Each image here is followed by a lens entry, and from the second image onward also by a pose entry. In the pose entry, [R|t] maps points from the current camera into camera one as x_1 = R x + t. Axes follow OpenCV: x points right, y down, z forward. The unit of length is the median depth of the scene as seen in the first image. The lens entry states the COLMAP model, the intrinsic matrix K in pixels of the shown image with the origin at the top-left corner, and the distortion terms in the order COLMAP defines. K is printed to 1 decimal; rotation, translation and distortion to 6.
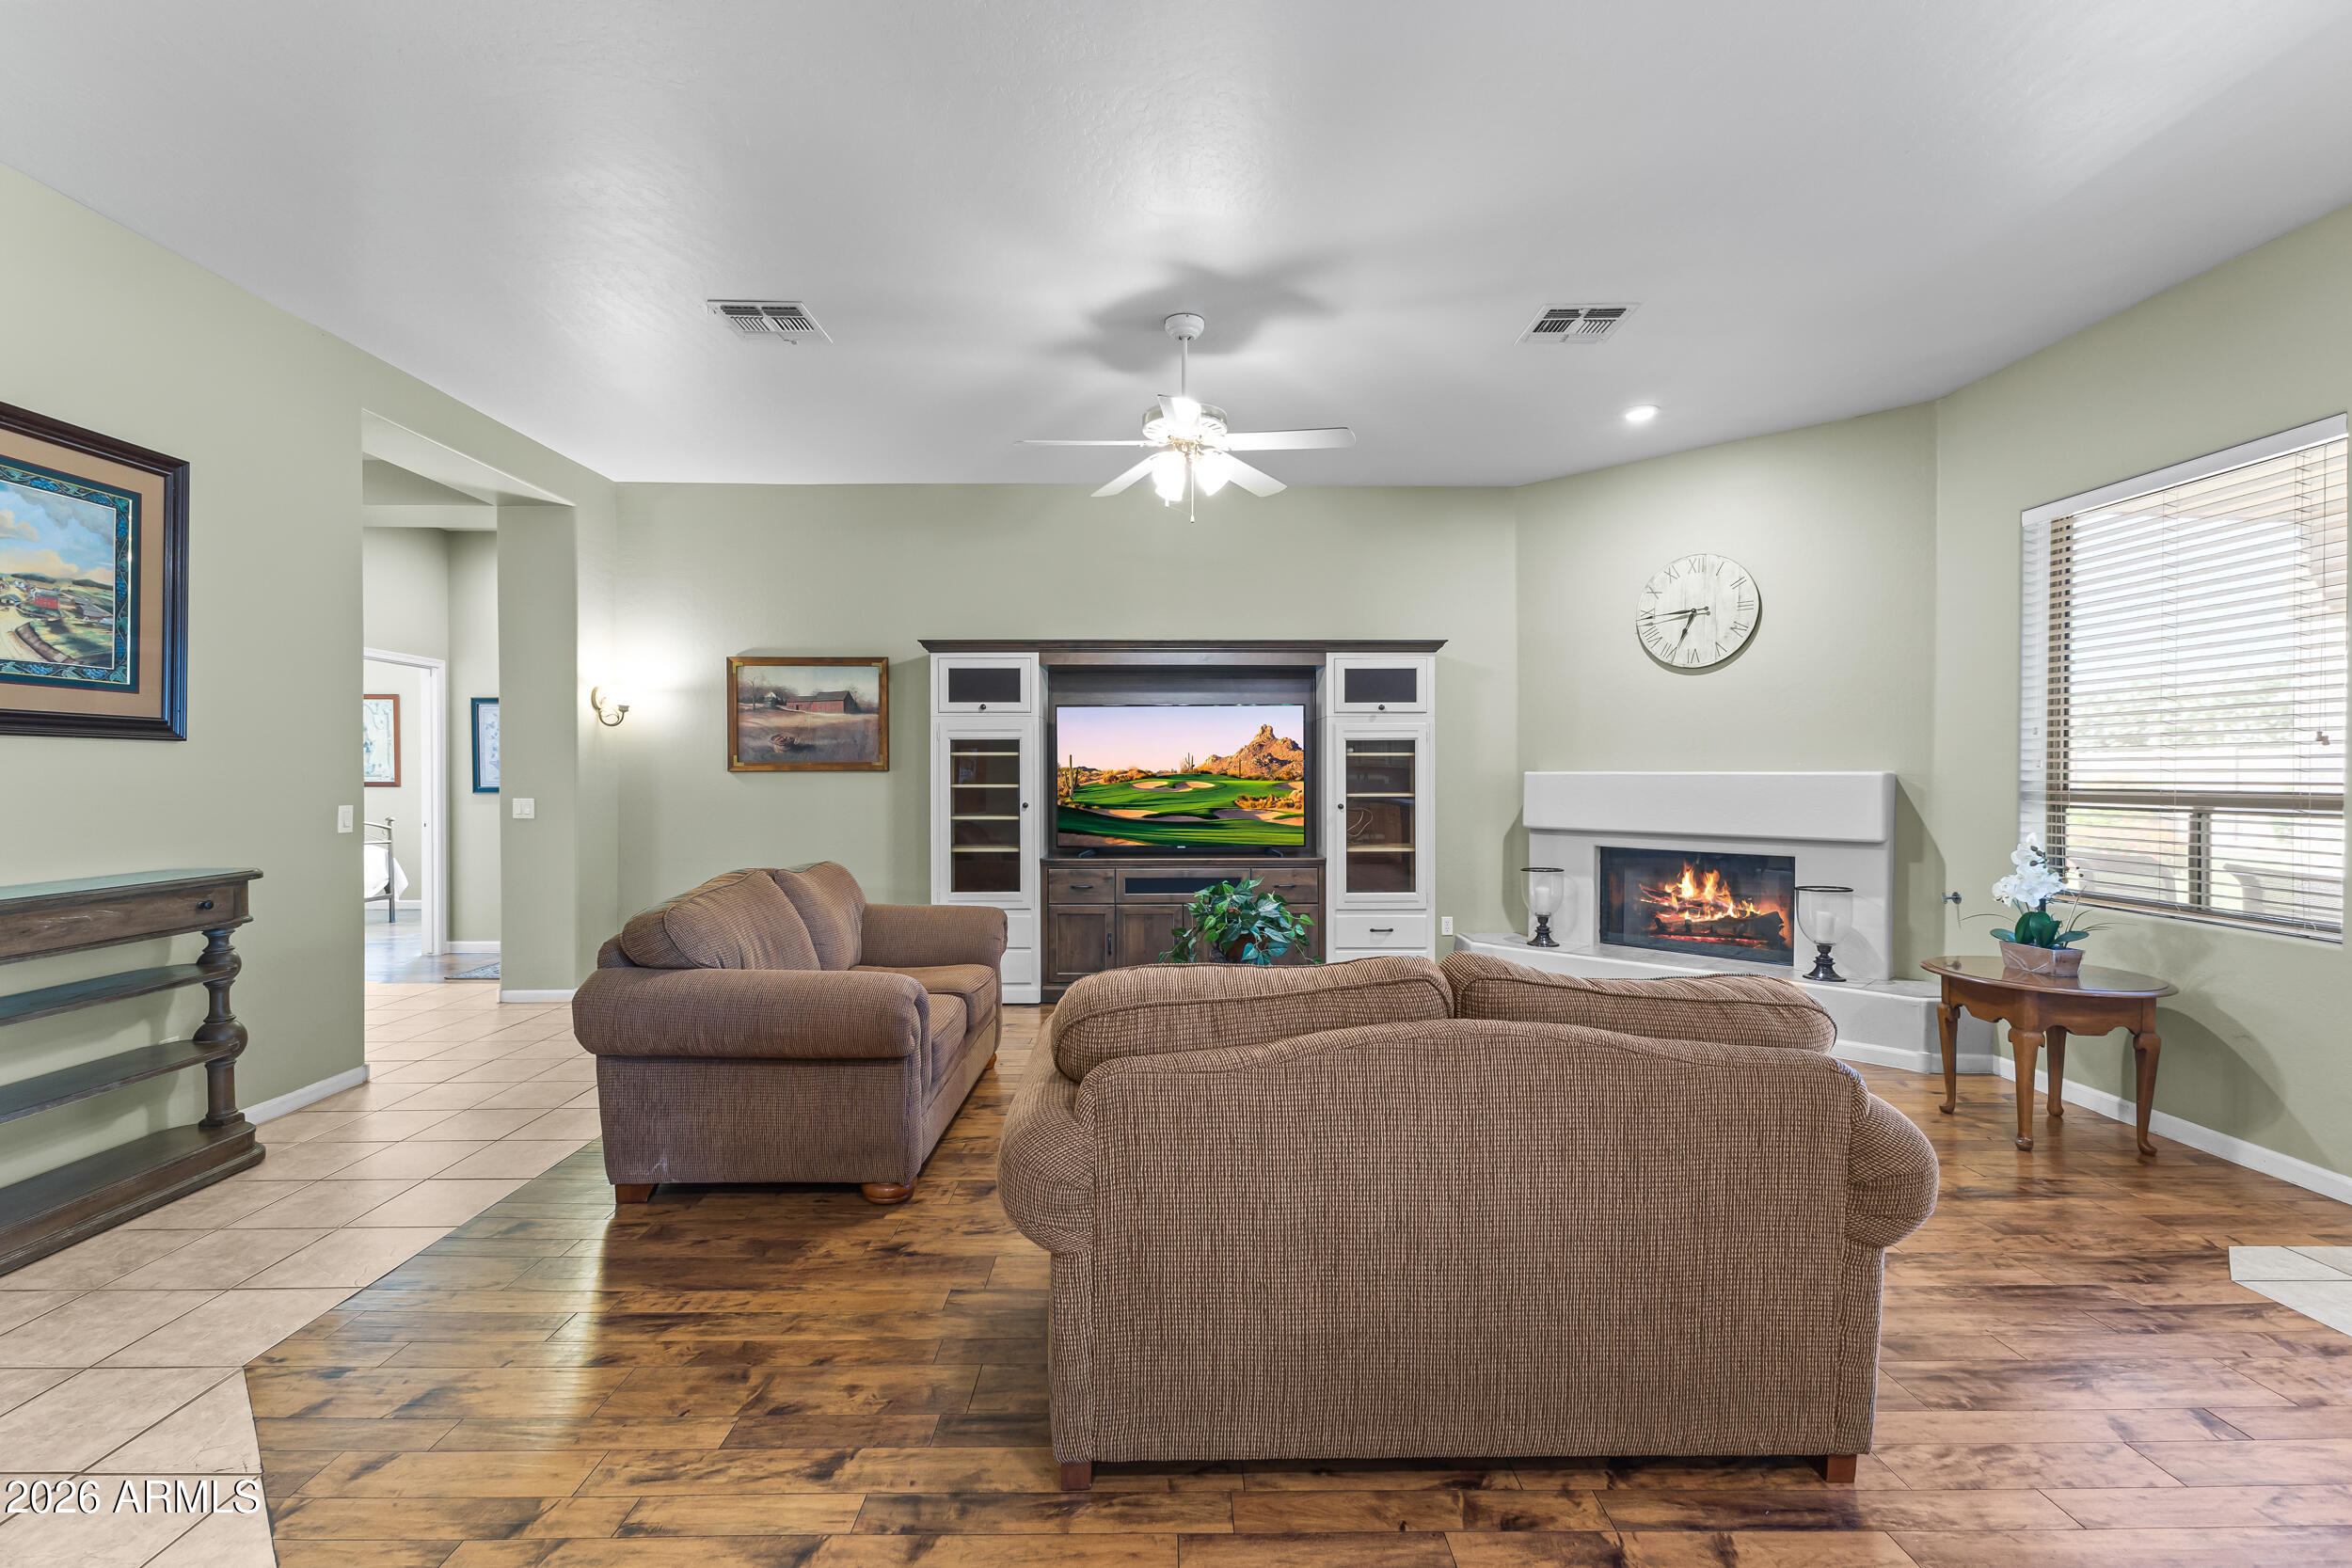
lens RADIAL K [[1009.0, 0, 1178.4], [0, 1009.0, 779.9], [0, 0, 1]] dist [0.007879, 0.000430]
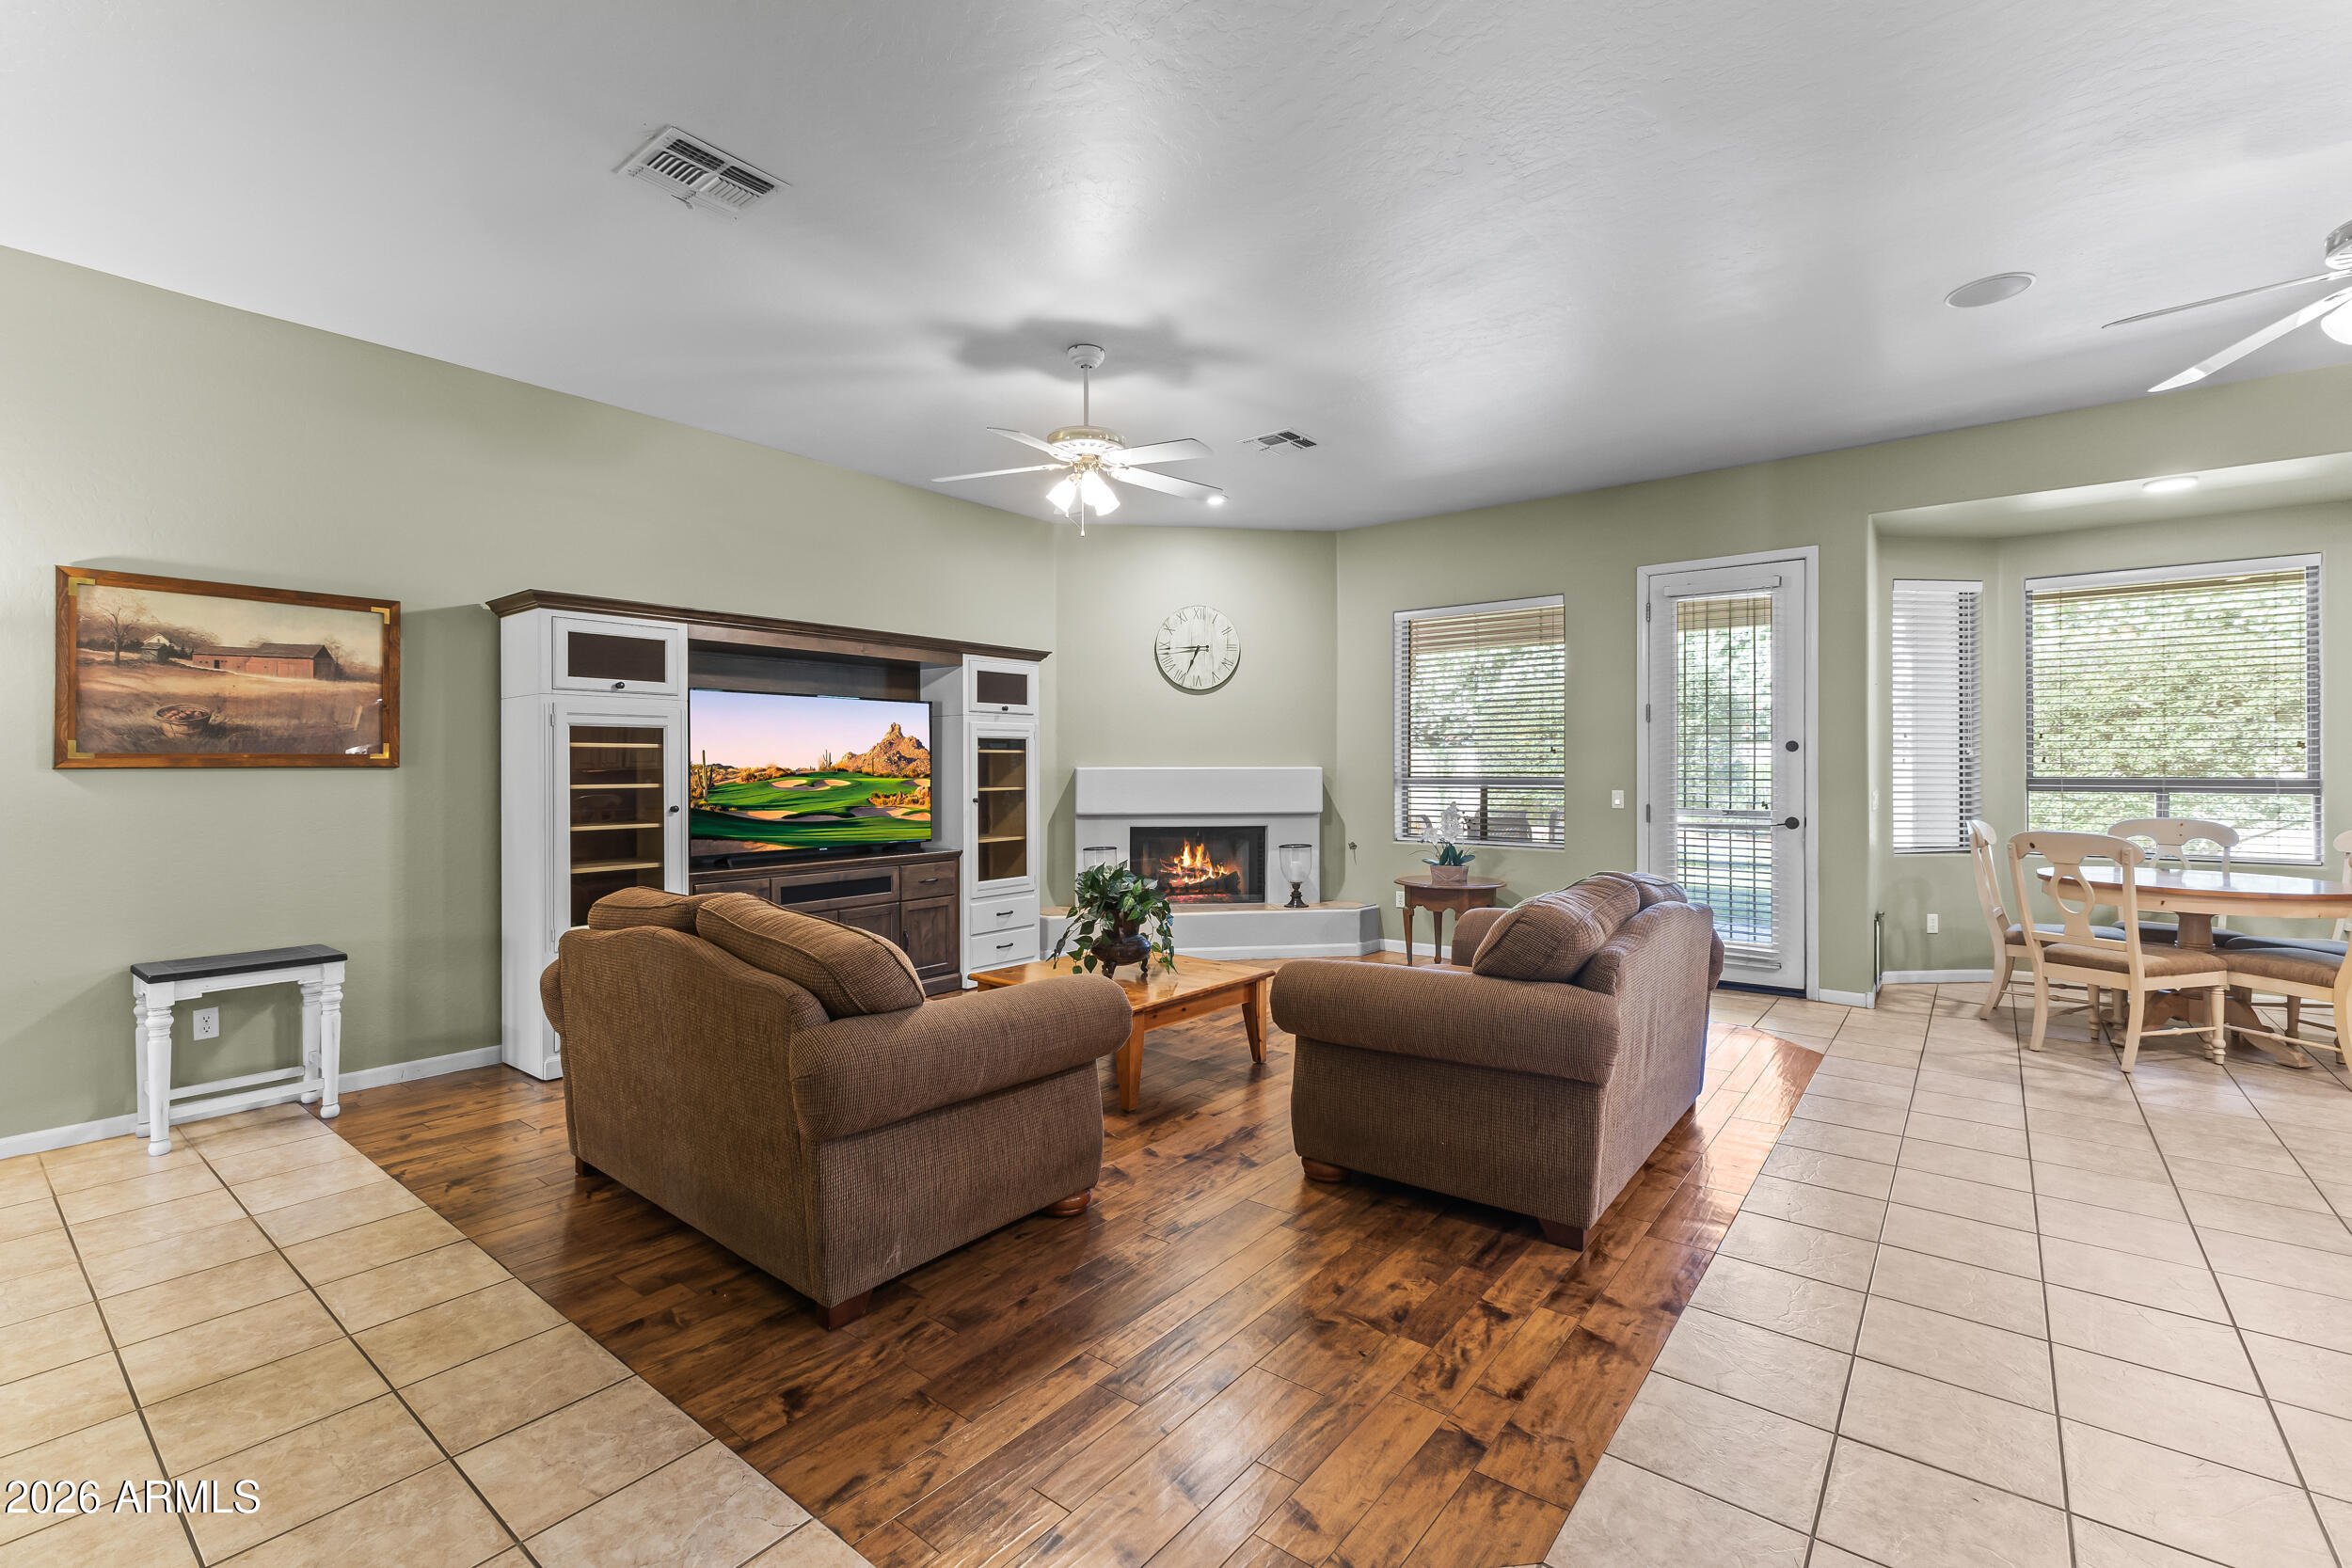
lens RADIAL K [[1009.0, 0, 1178.4], [0, 1009.0, 779.9], [0, 0, 1]] dist [0.007879, 0.000430]
pose [[0.631628, -0.010863, 0.775195, -0.522583], [0.008061, 0.999940, 0.007444, -0.001362], [-0.775229, 0.001547, 0.631678, 0.167324]]
